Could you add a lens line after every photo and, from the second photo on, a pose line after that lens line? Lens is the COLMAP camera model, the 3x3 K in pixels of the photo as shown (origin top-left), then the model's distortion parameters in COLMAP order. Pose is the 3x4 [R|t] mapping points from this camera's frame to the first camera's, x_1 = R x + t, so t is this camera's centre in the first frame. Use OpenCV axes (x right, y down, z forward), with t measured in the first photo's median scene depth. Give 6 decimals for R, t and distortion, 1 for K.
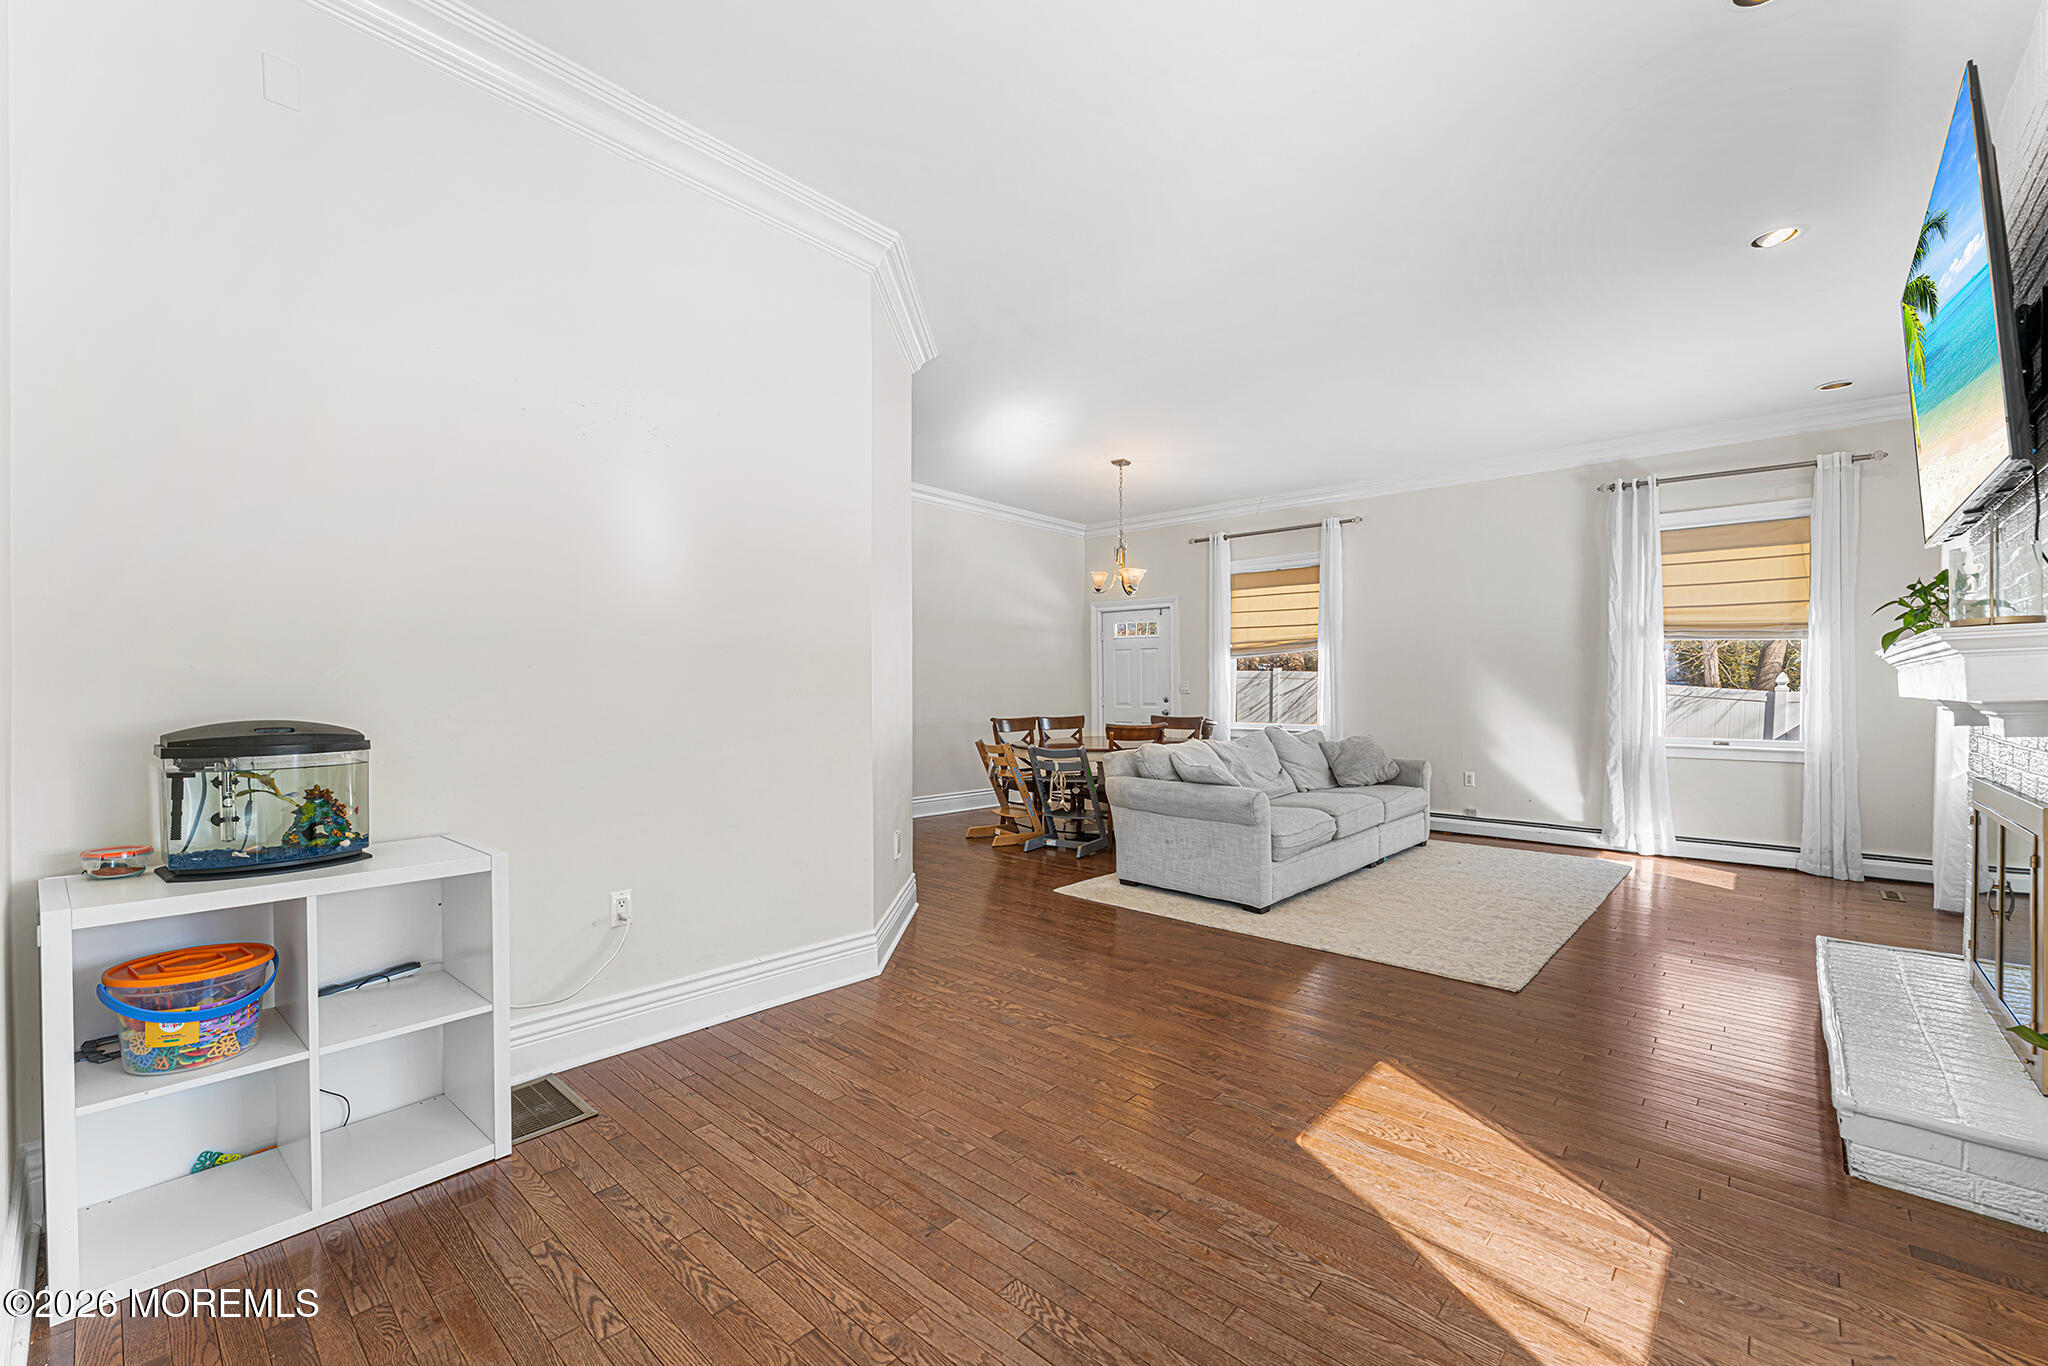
lens RADIAL K [[823.5, 0, 1025.9], [0, 823.5, 697.1], [0, 0, 1]] dist [0.000414, -0.000099]
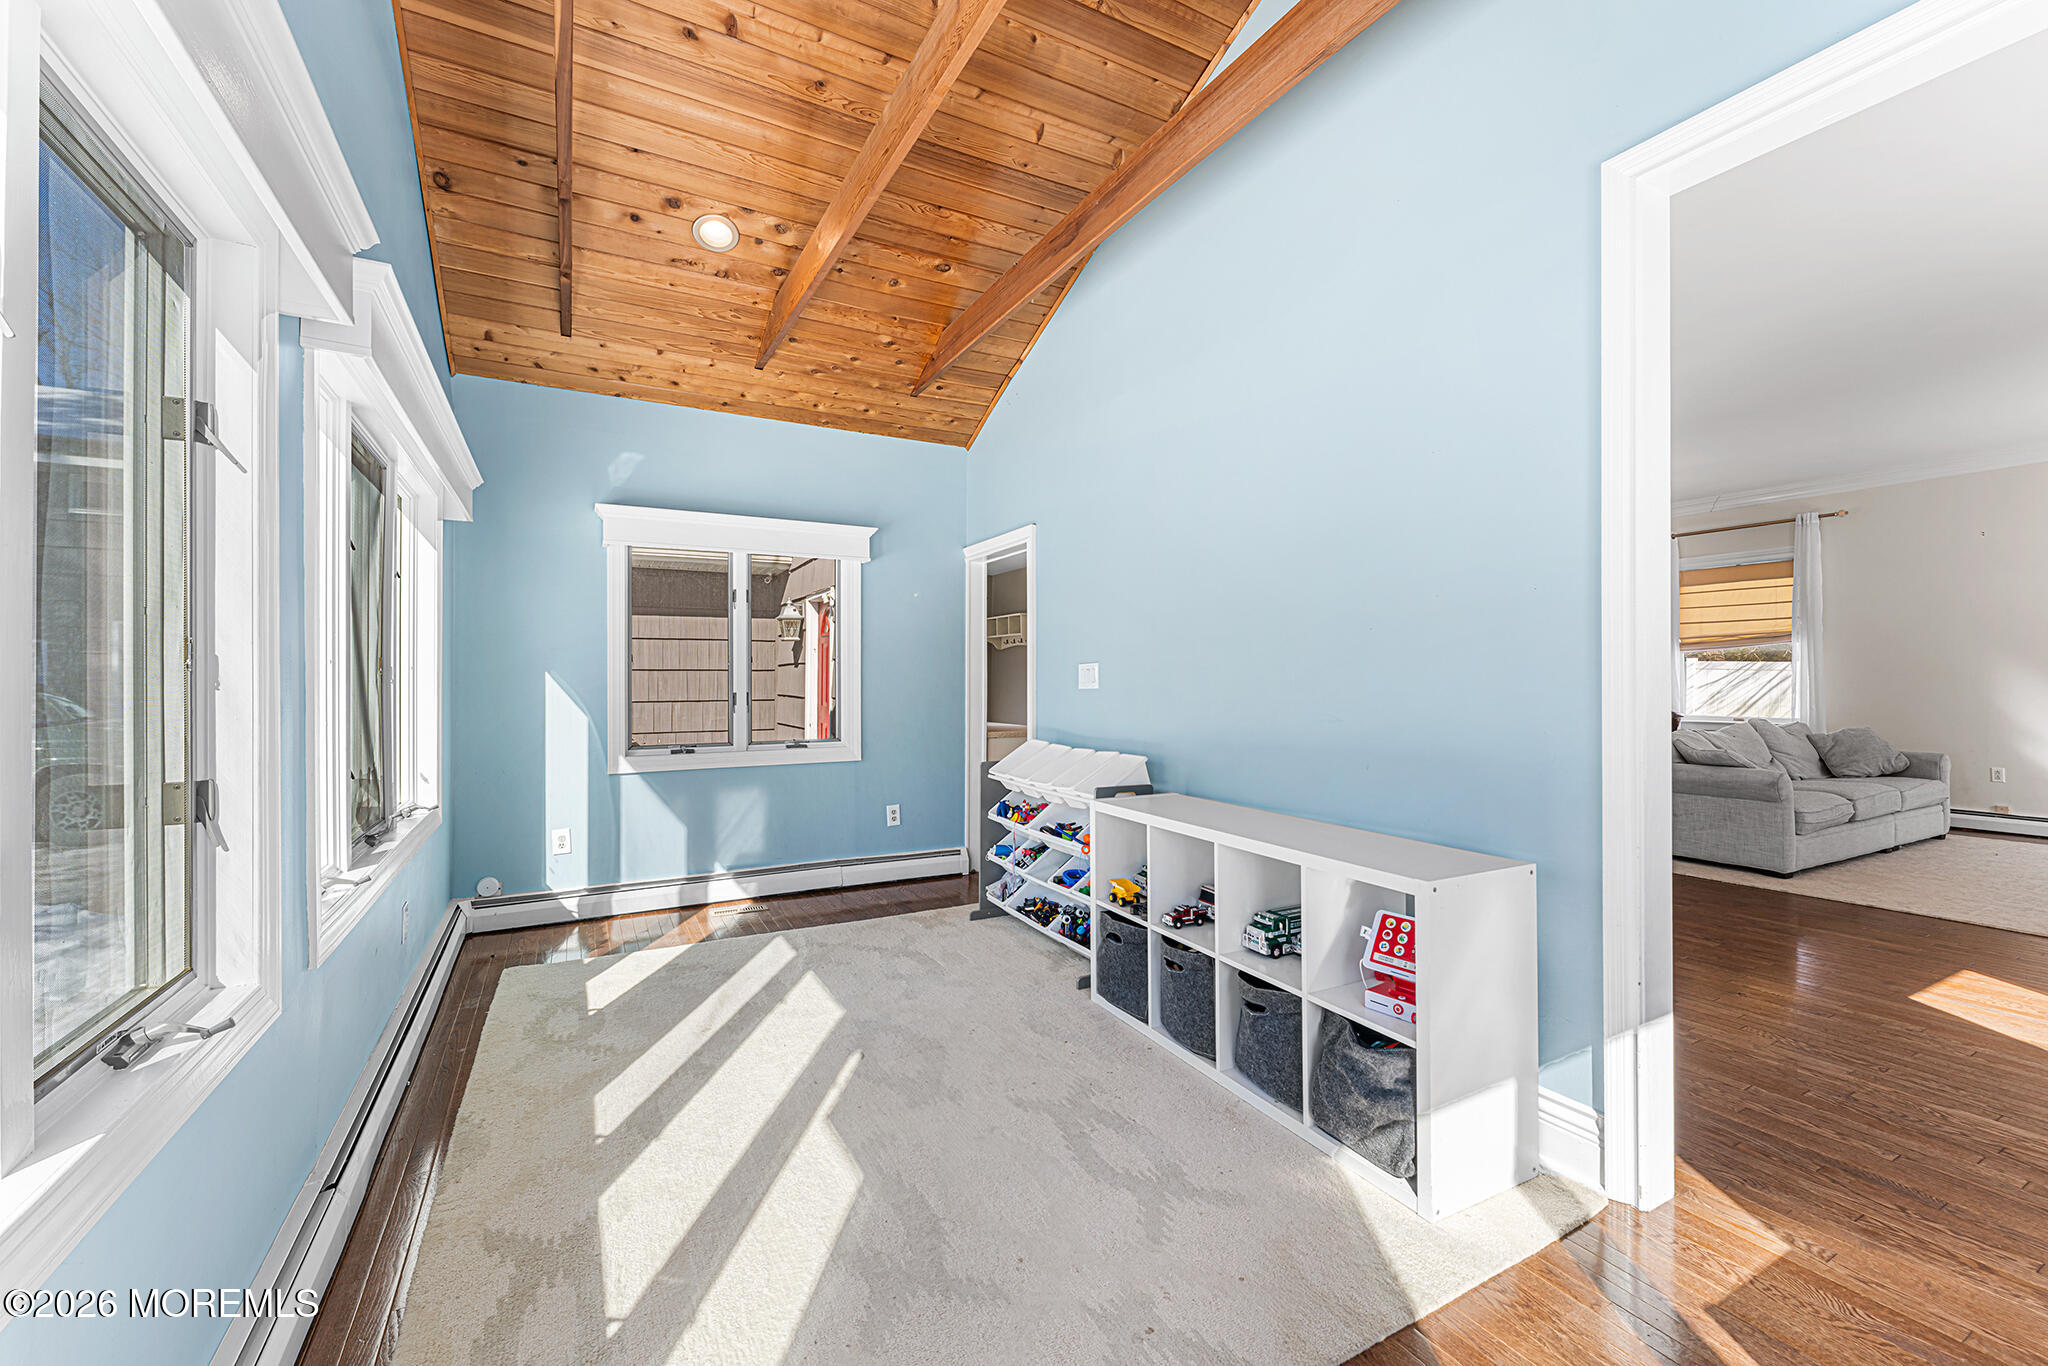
lens RADIAL K [[832.2, 0, 1024.0], [0, 832.2, 683.0], [0, 0, 1]] dist [0.000717, 0.000104]
pose [[0.944562, -0.008682, -0.328217, -0.249090], [0.005799, 0.999936, -0.009761, -0.005329], [0.328281, 0.007316, 0.944552, -0.338746]]
